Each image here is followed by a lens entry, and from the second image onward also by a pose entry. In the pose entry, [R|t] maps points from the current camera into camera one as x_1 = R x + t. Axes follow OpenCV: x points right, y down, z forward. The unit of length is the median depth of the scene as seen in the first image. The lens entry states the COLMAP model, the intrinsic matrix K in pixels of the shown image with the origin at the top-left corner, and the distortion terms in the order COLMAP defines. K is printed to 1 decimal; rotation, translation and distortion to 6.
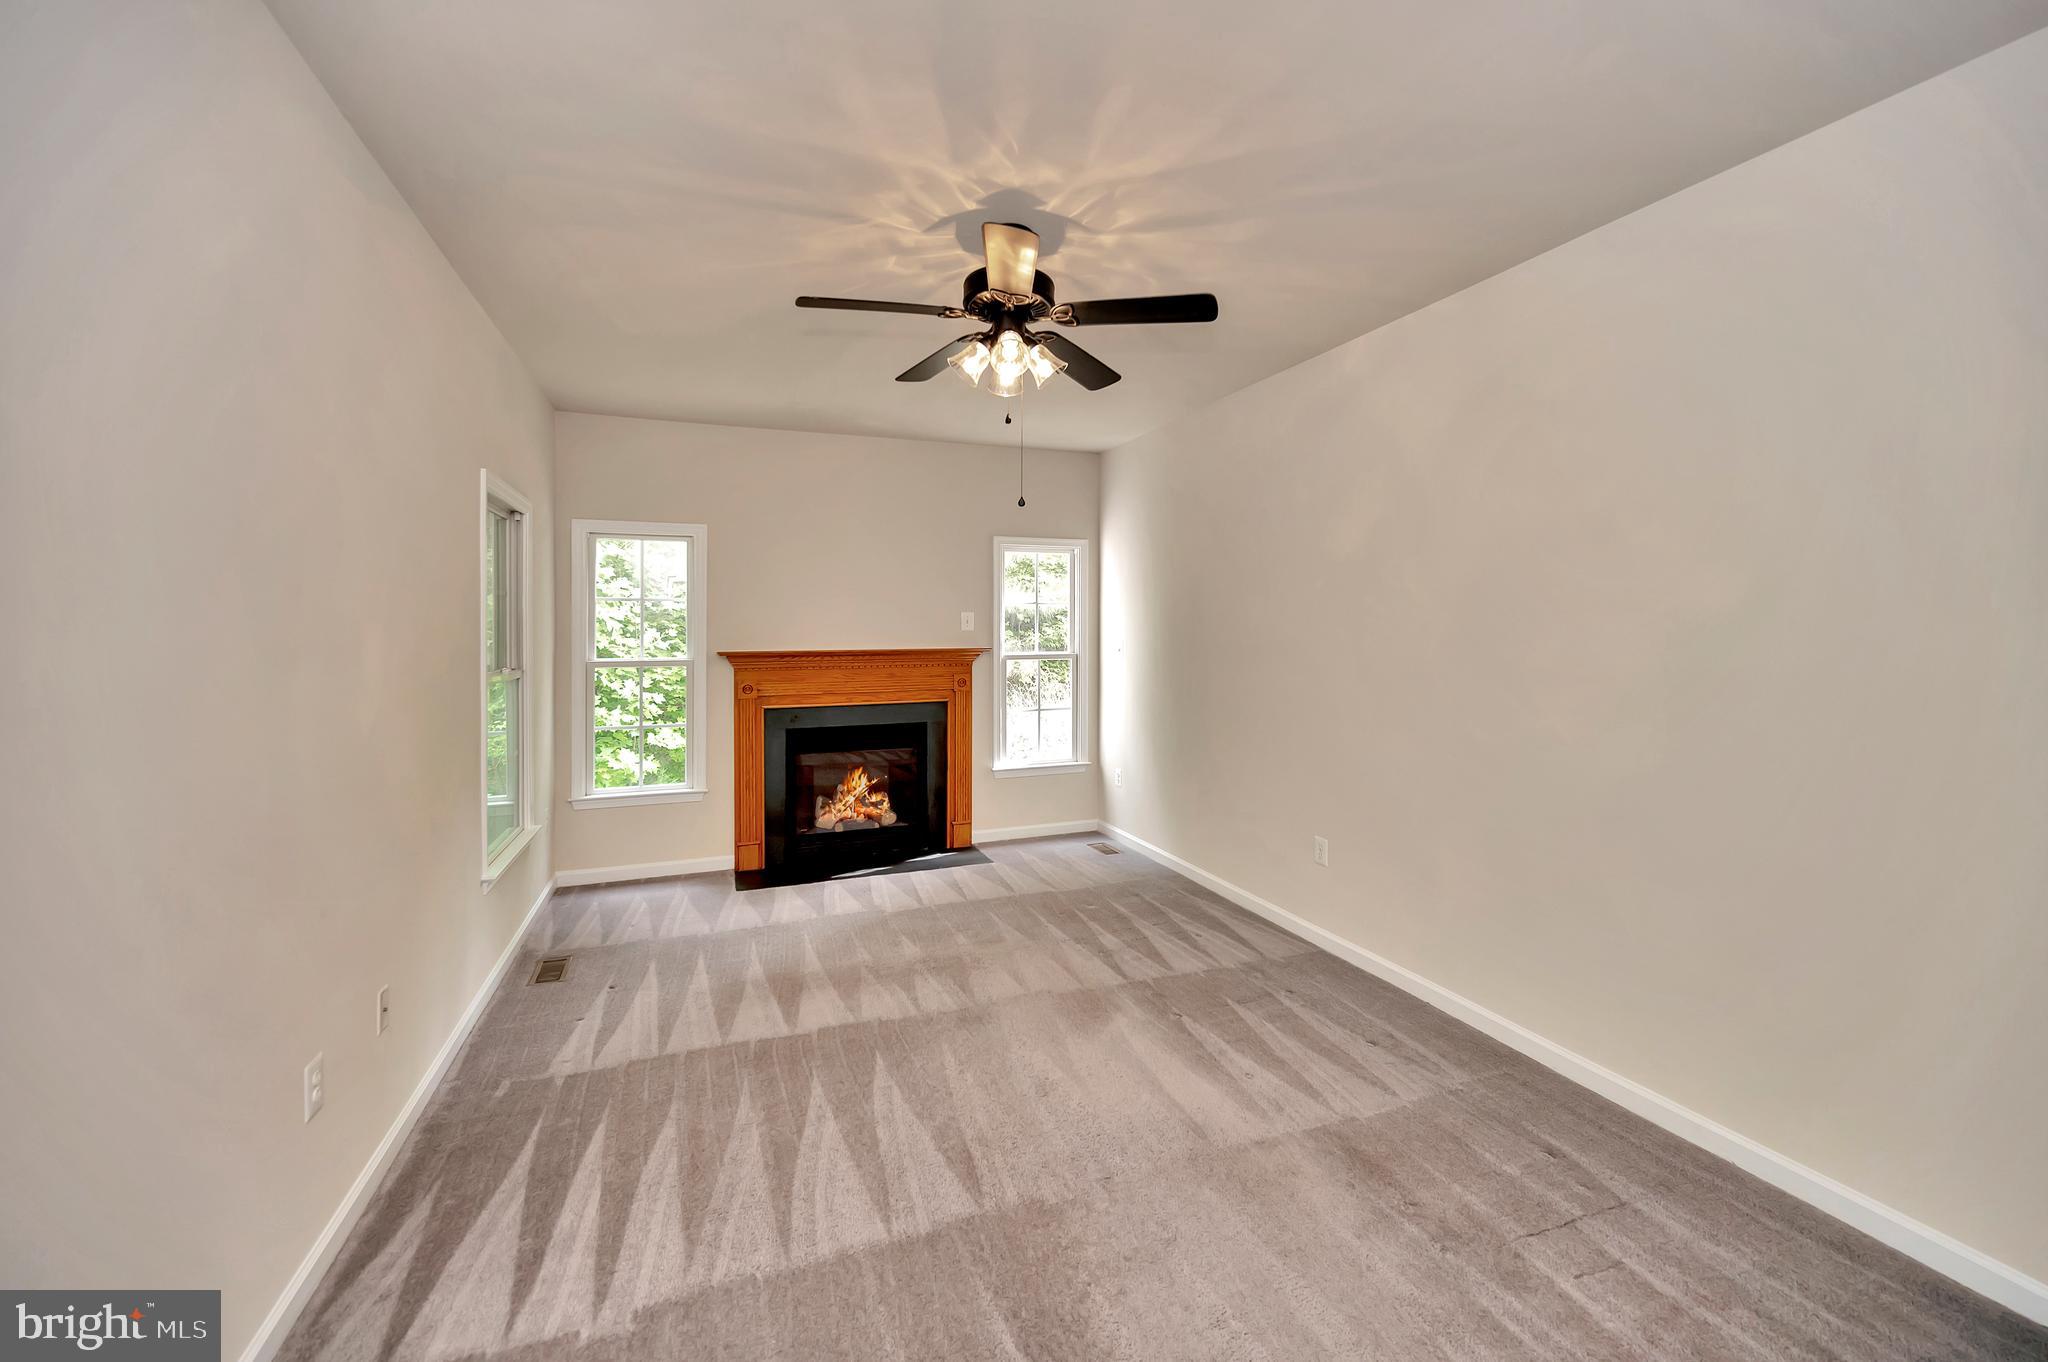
lens RADIAL K [[832.3, 0, 1024.8], [0, 832.3, 626.5], [0, 0, 1]] dist [0.002773, -0.000482]
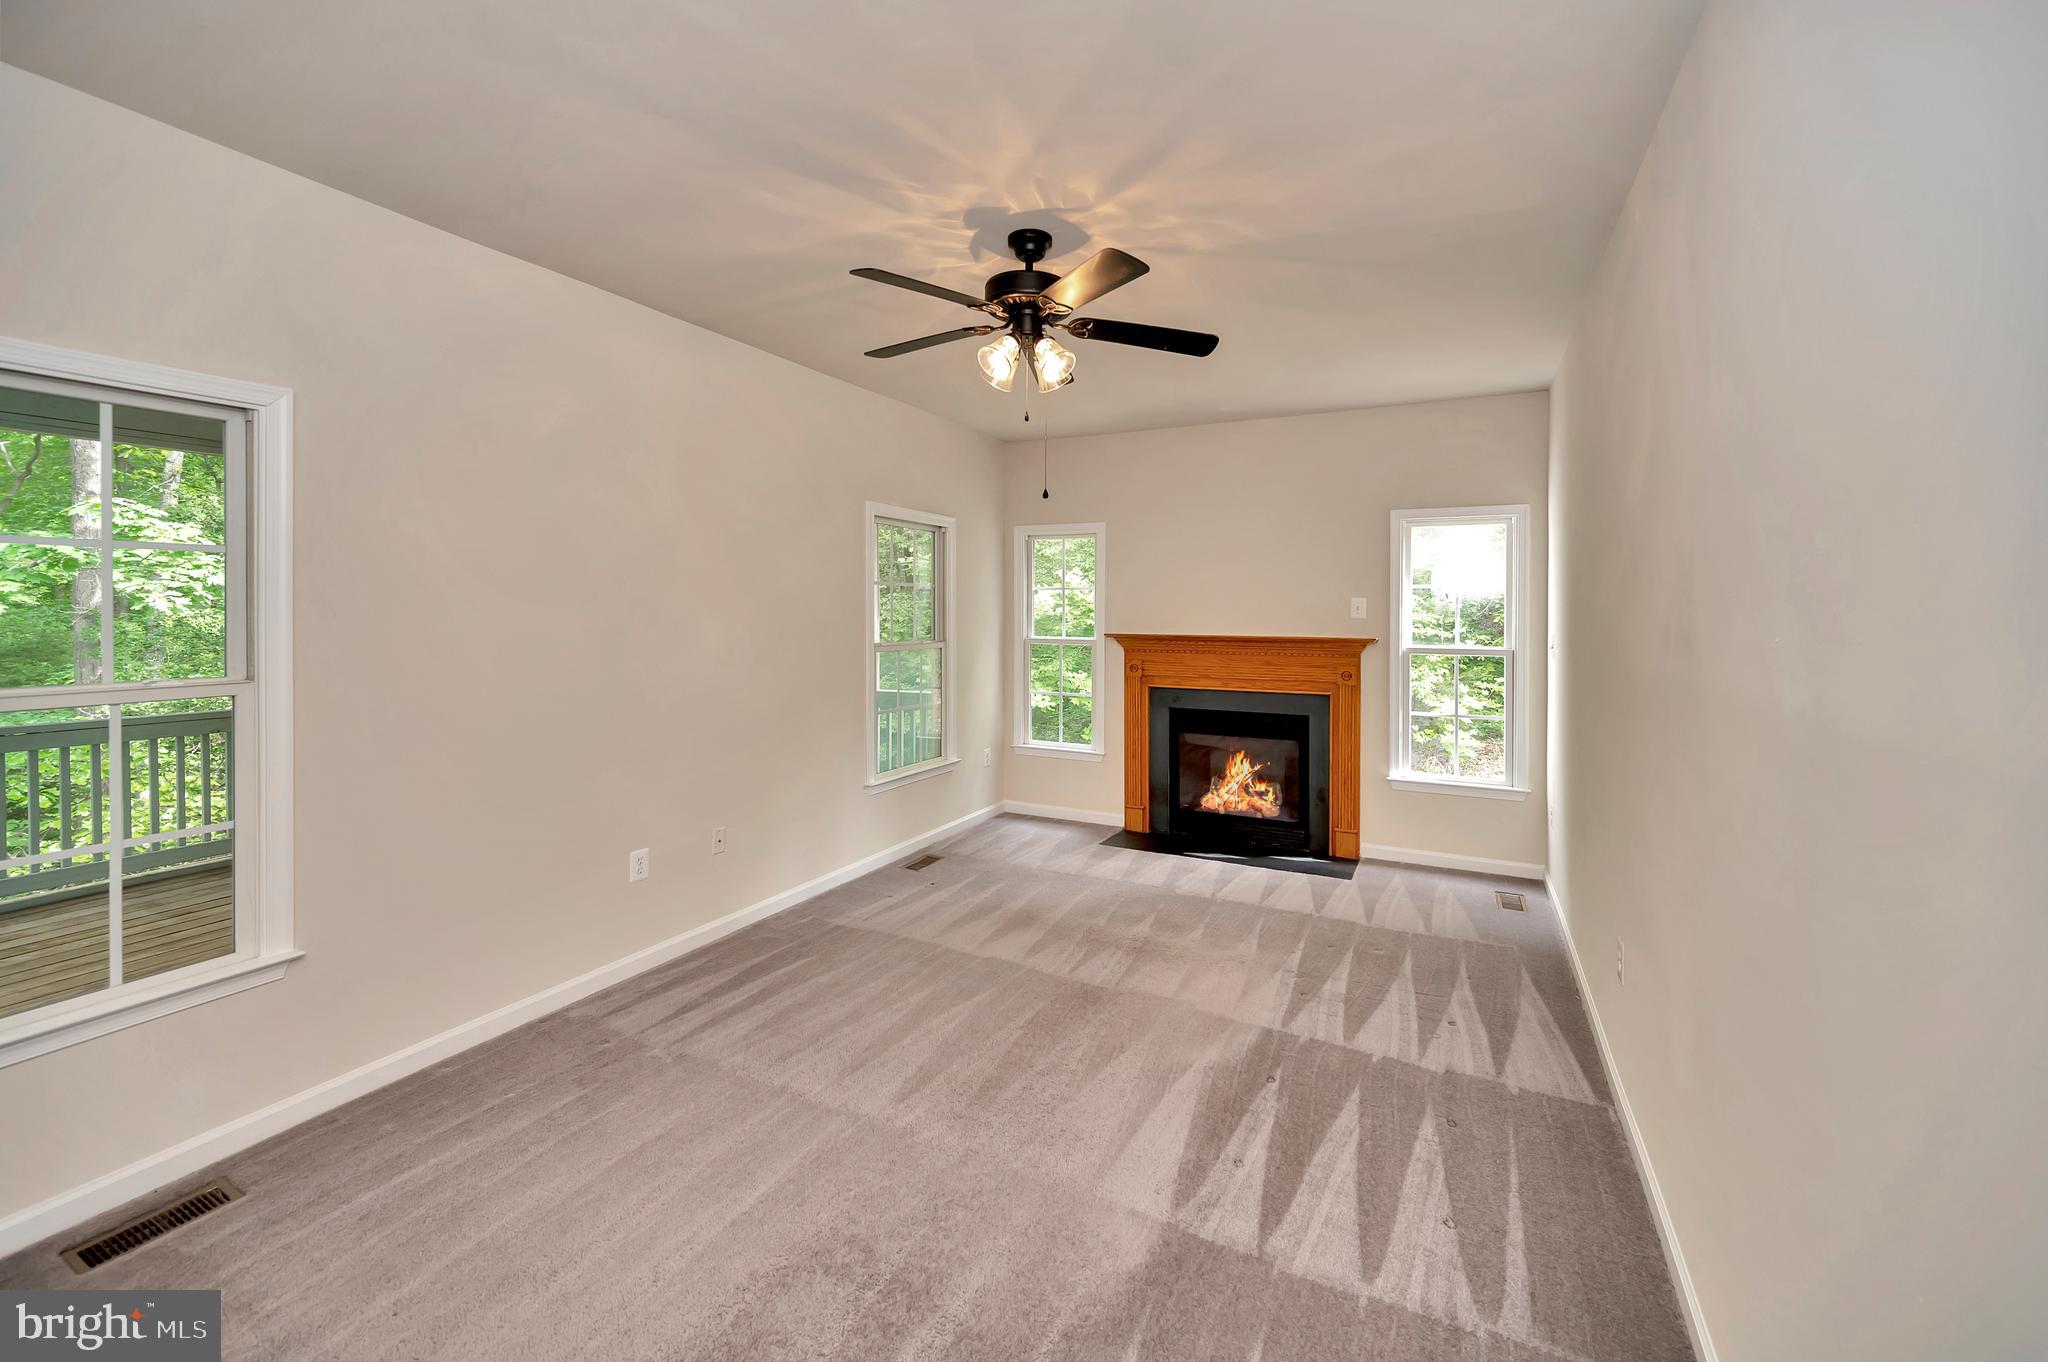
lens RADIAL K [[832.3, 0, 1043.2], [0, 832.3, 610.0], [0, 0, 1]] dist [0.002773, -0.000482]
pose [[0.671471, 0.007783, -0.740990, 0.406880], [-0.007791, 0.999964, 0.003442, -0.004861], [0.740989, 0.003462, 0.671508, 0.164782]]
